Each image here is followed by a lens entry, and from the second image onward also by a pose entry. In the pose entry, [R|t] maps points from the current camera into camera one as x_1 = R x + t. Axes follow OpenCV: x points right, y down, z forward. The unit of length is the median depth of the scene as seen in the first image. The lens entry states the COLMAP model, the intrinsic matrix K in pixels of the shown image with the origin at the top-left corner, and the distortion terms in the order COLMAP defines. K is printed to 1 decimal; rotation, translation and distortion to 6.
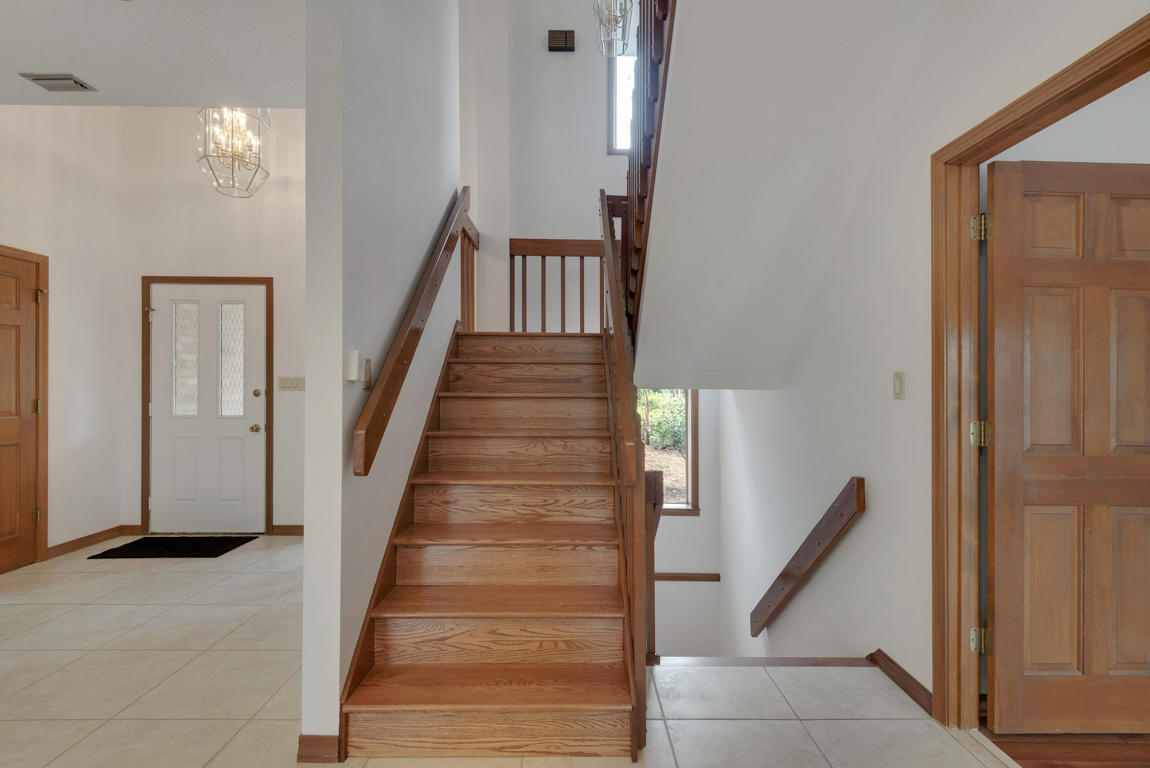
lens RADIAL K [[522.6, 0, 586.2], [0, 522.6, 383.8], [0, 0, 1]] dist [0.009635, -0.003859]
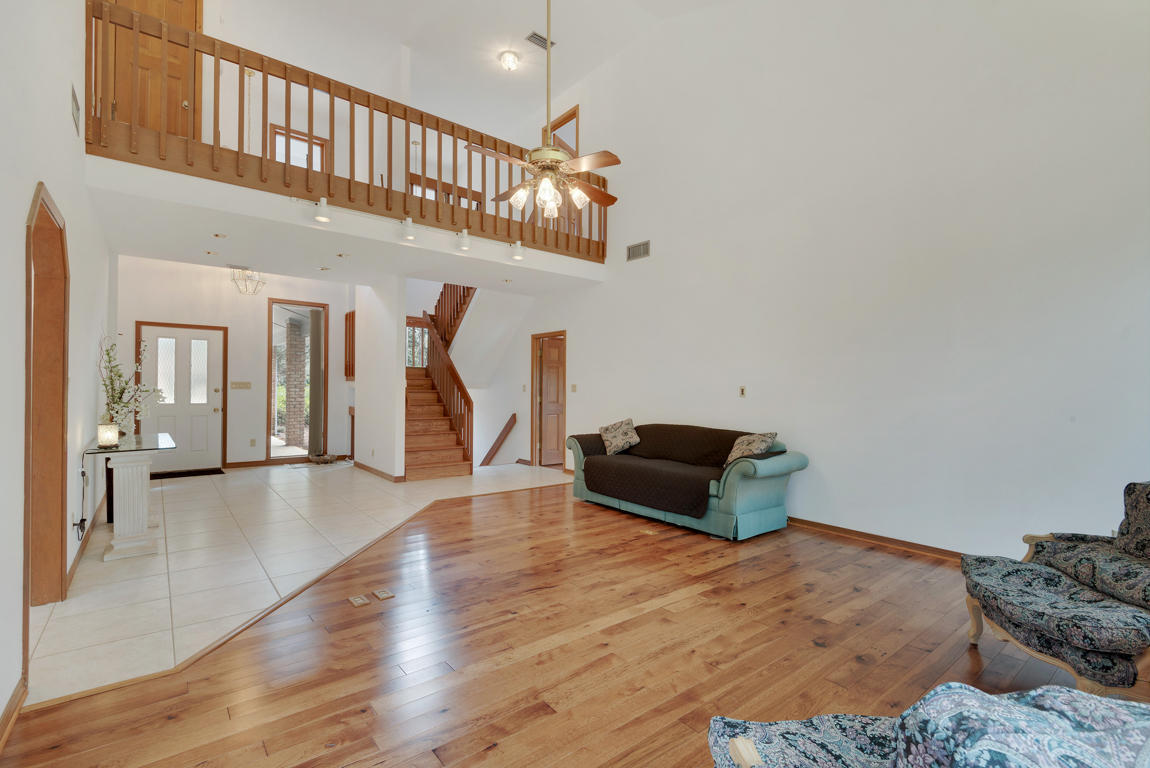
lens RADIAL K [[522.6, 0, 573.7], [0, 522.6, 383.0], [0, 0, 1]] dist [0.009635, -0.003859]
pose [[0.797838, 0.008303, 0.602815, -0.742559], [-0.009750, 0.999952, -0.000868, -0.018385], [-0.602794, -0.005185, 0.797880, -1.186541]]
